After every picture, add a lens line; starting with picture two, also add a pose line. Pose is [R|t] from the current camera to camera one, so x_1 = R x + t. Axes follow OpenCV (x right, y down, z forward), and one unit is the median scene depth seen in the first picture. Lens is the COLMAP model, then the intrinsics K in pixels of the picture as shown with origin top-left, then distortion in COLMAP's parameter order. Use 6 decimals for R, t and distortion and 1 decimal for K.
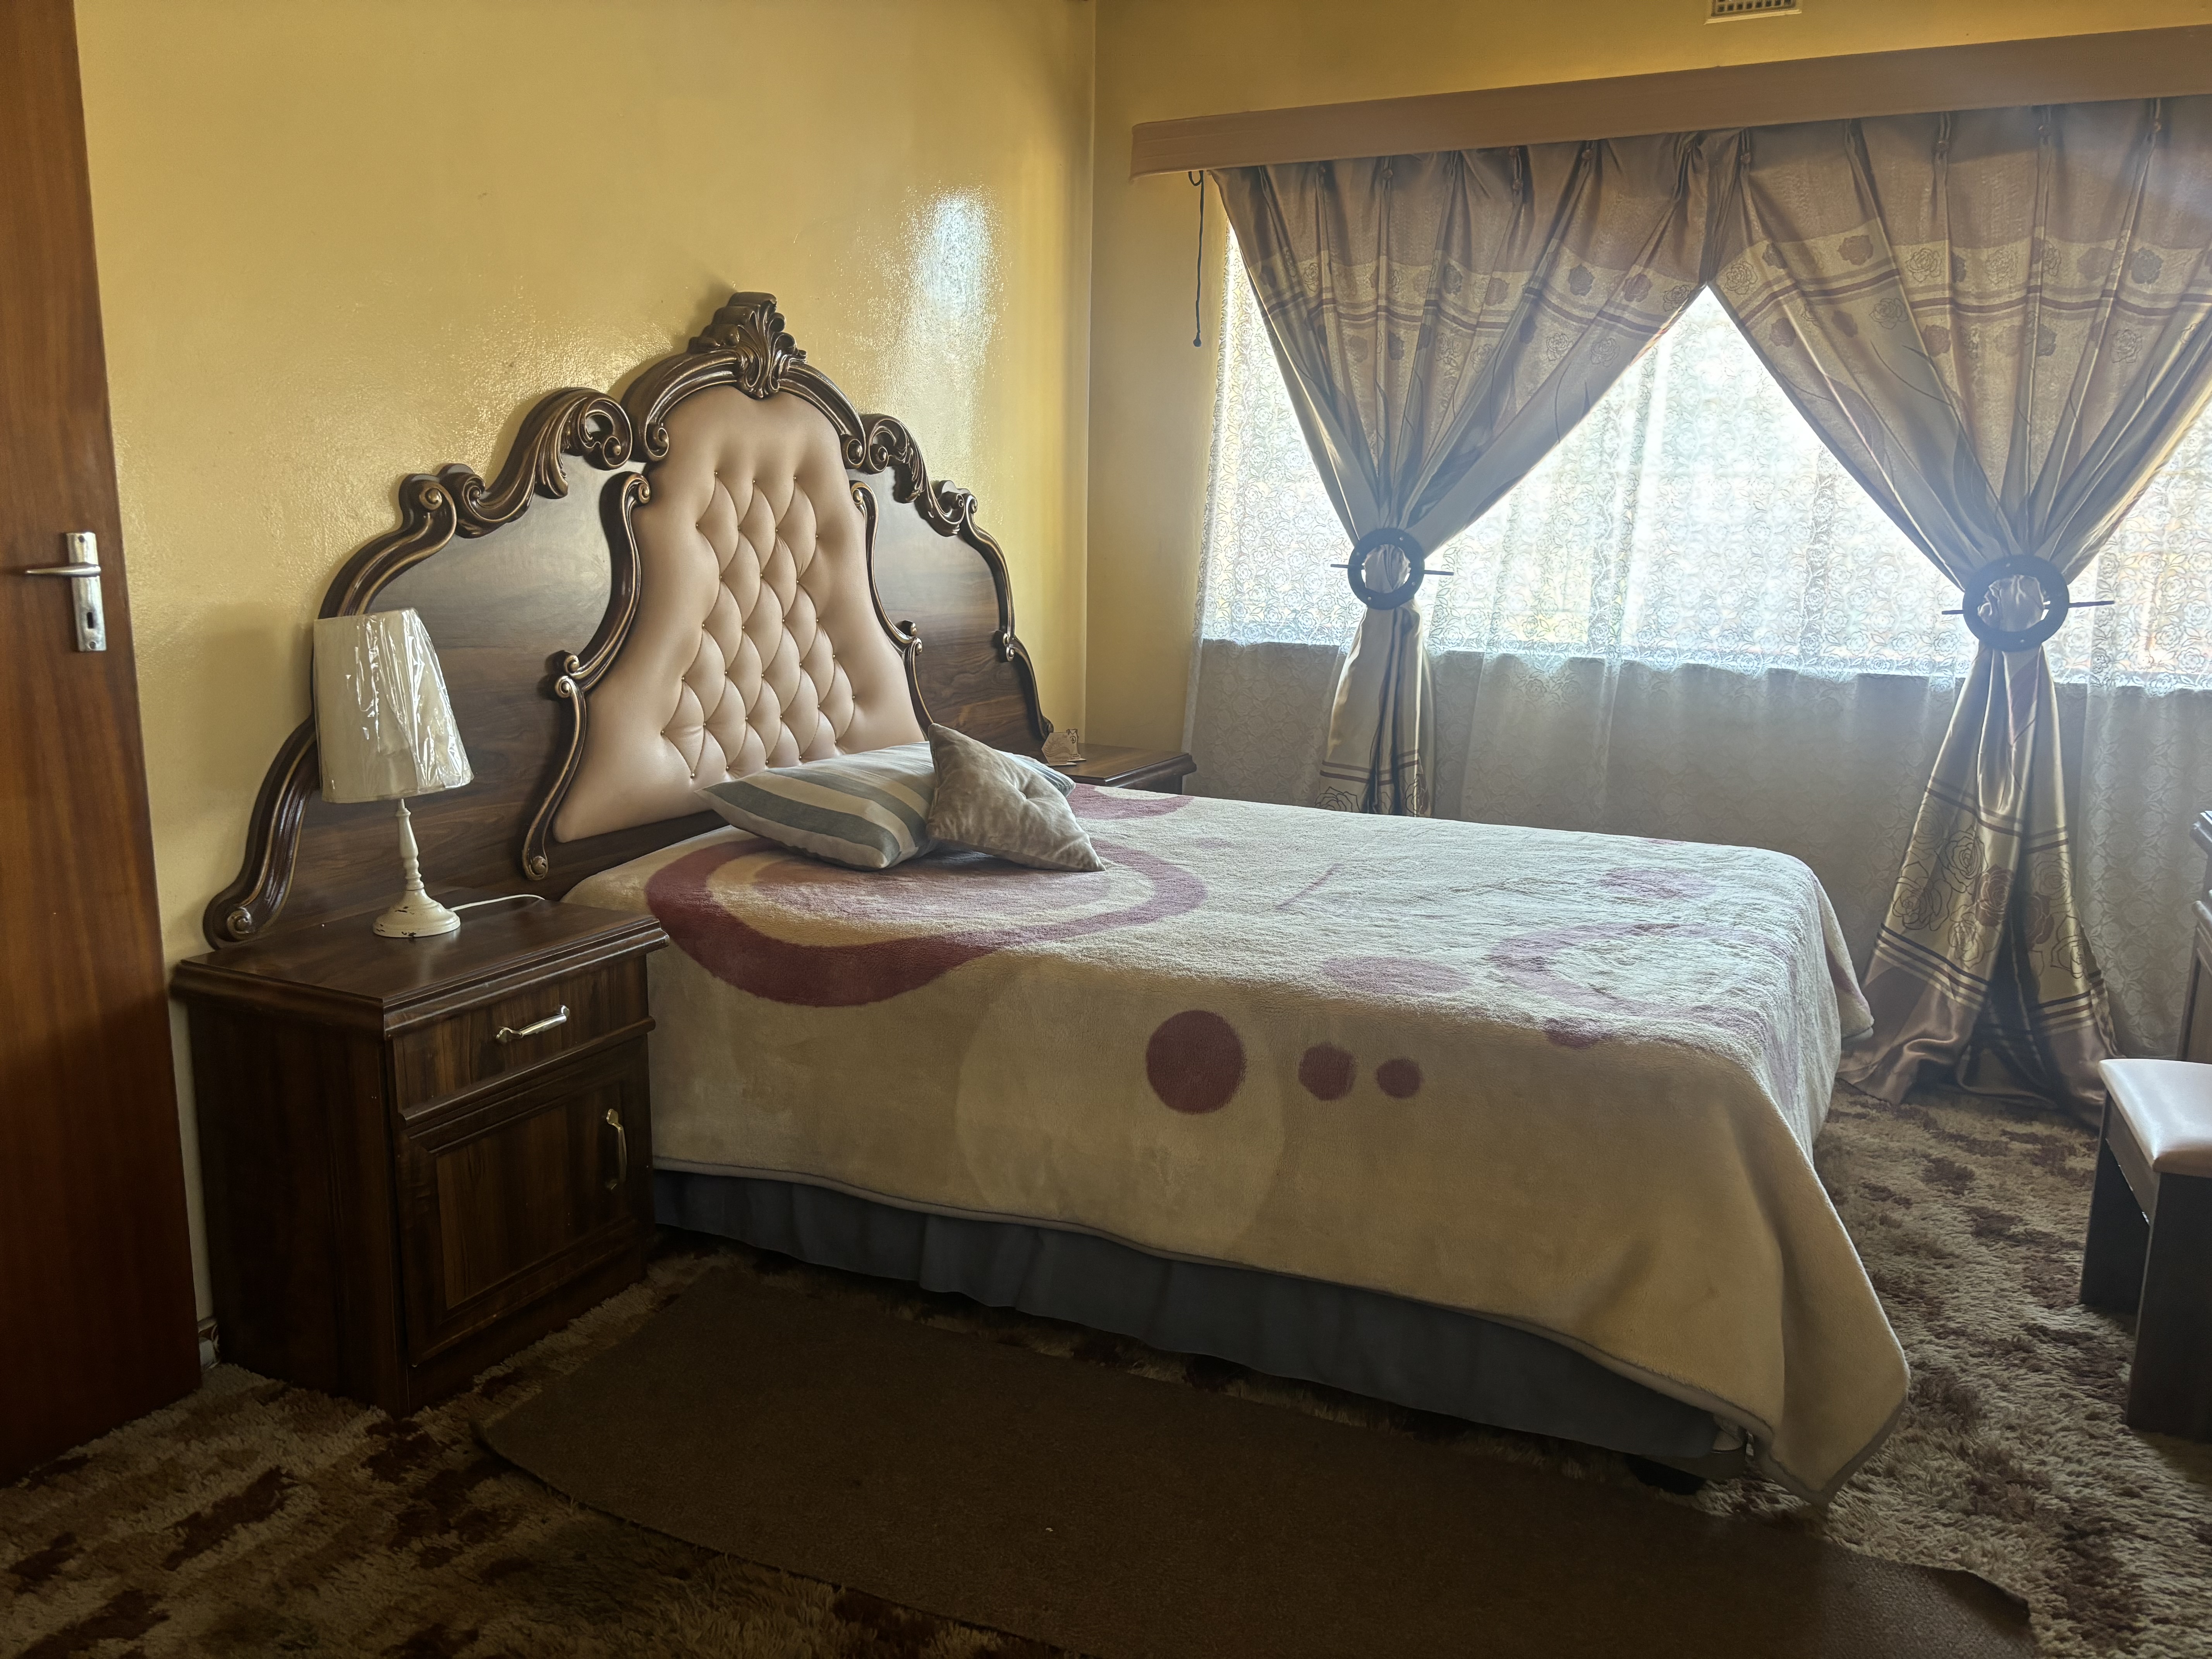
lens RADIAL K [[1673.7, 0, 1105.9], [0, 1673.7, 824.1], [0, 0, 1]] dist [0.065633, -0.059131]
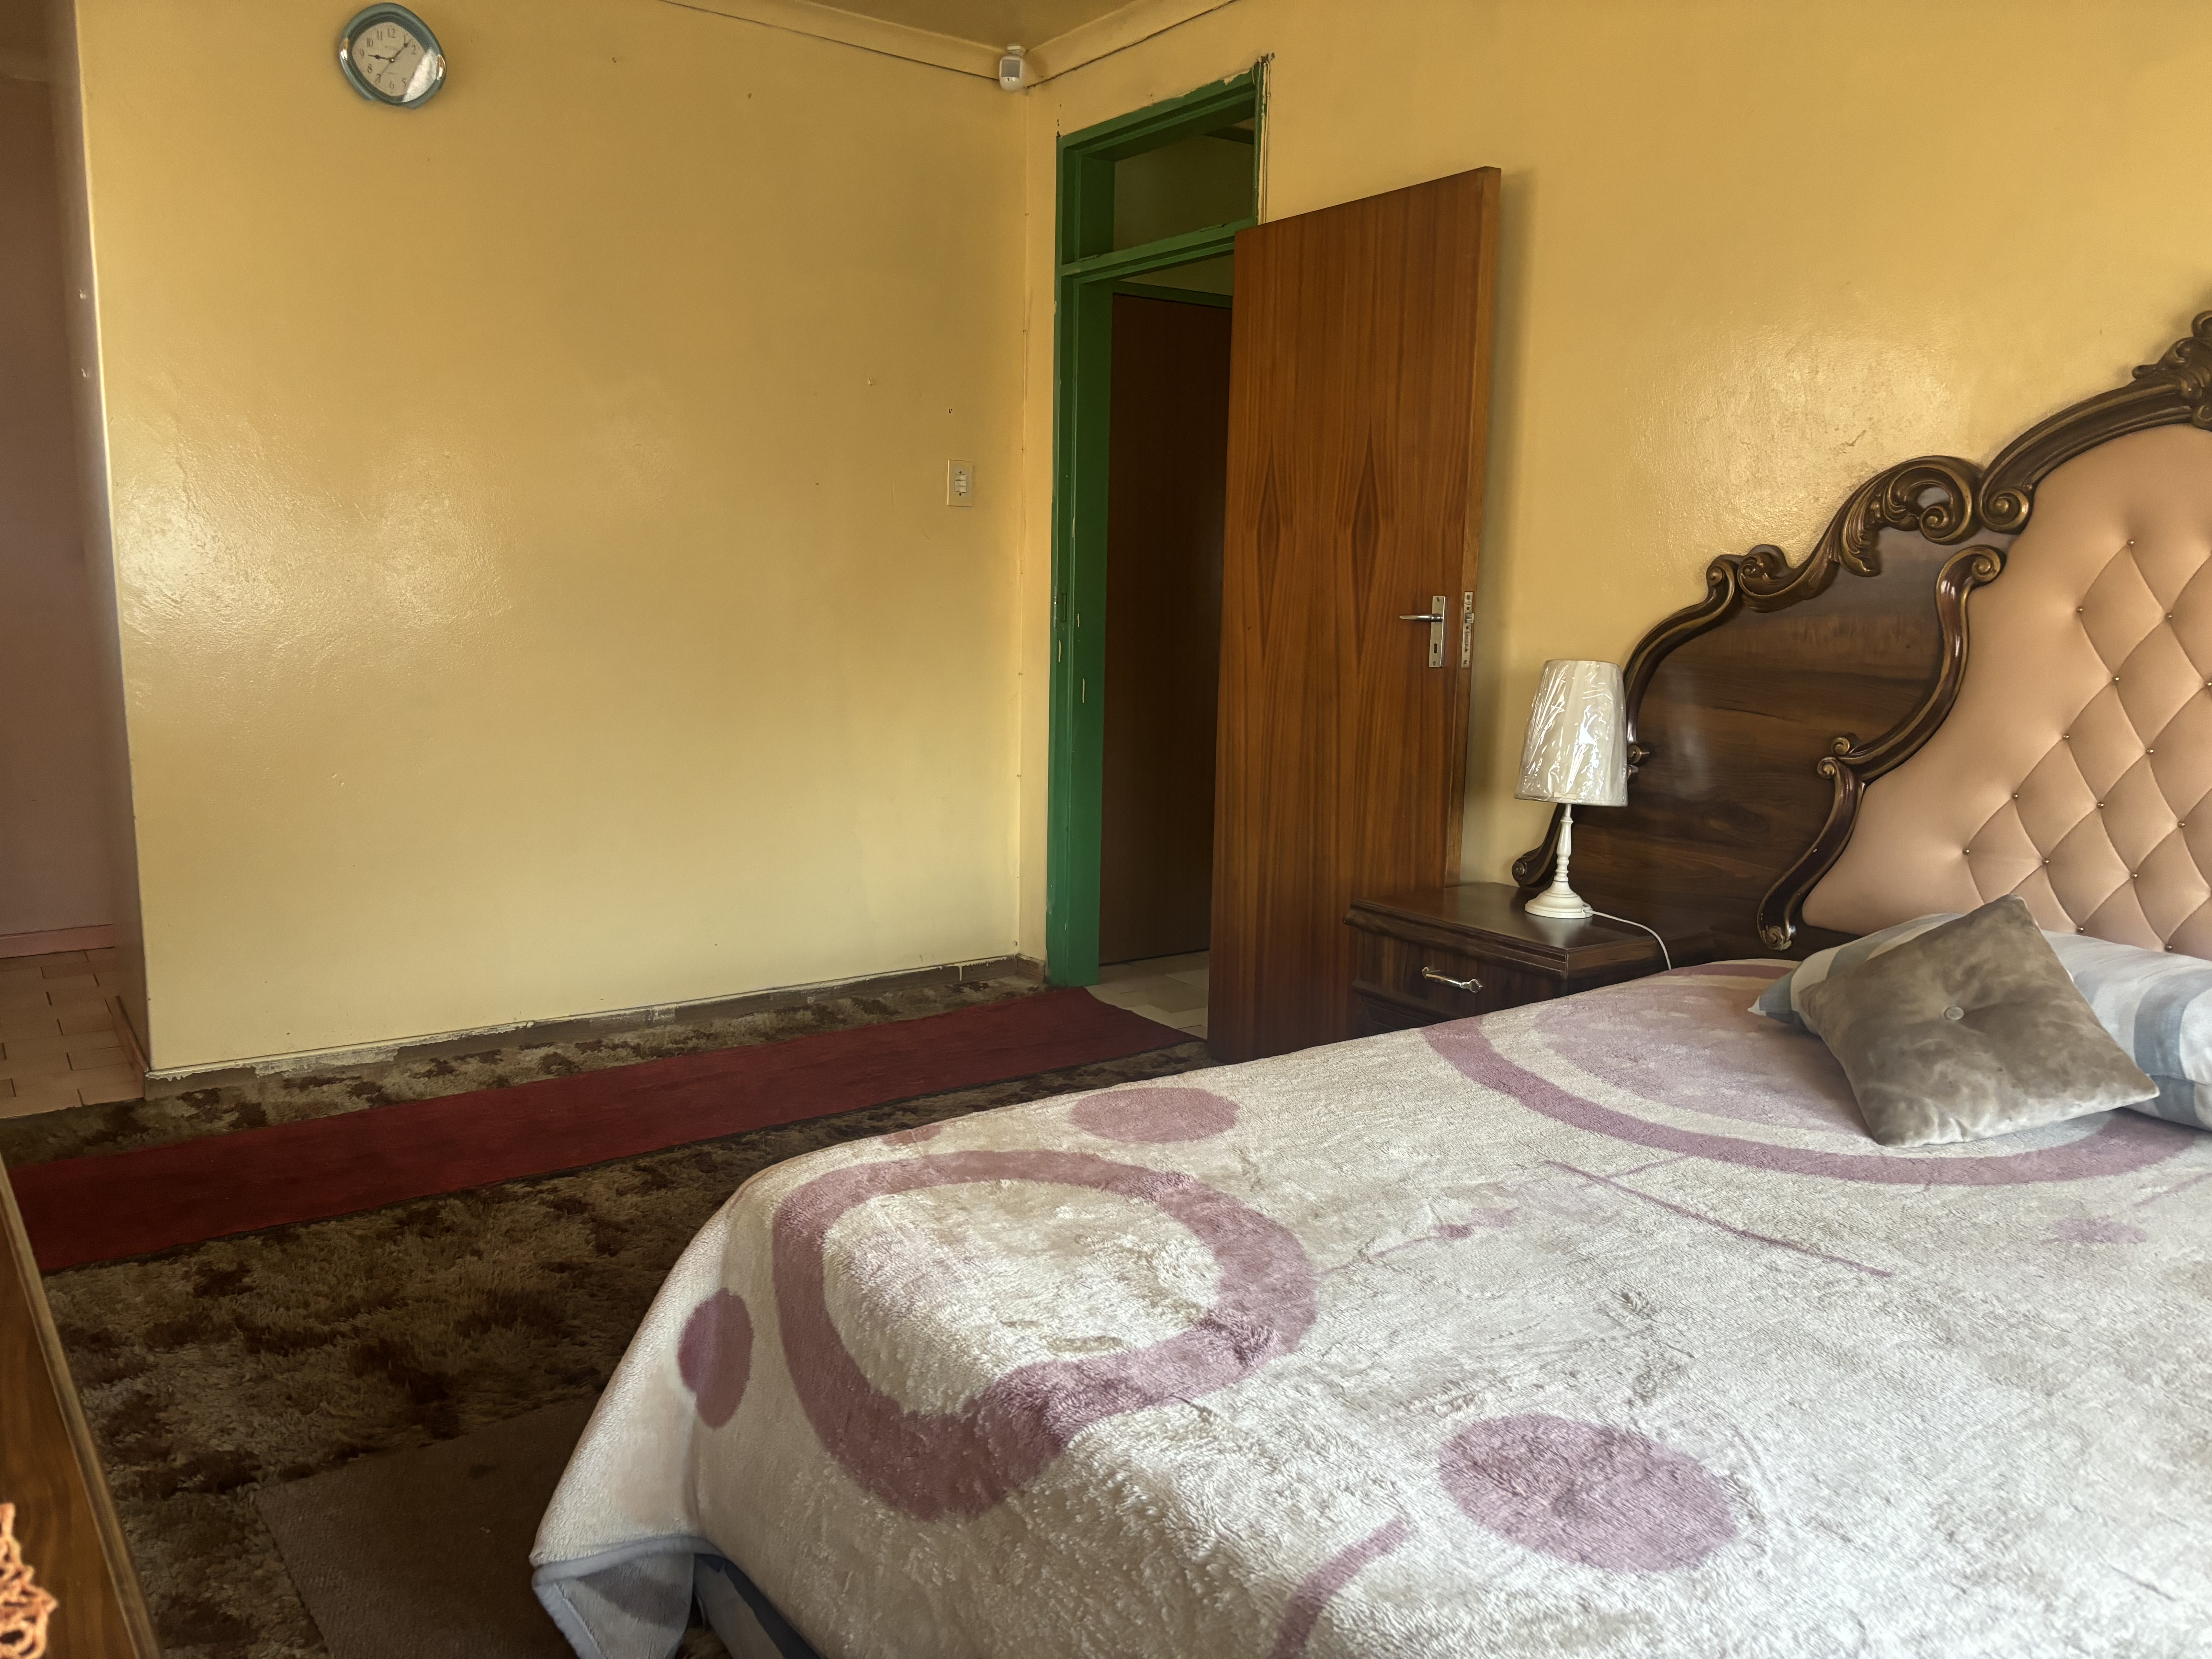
lens RADIAL K [[1673.7, 0, 1106.1], [0, 1673.7, 832.9], [0, 0, 1]] dist [0.065633, -0.059131]
pose [[-0.465381, 0.121147, -0.876781, 0.753240], [-0.188754, 0.954218, 0.232034, -0.199791], [0.864750, 0.273480, -0.421208, 1.094217]]
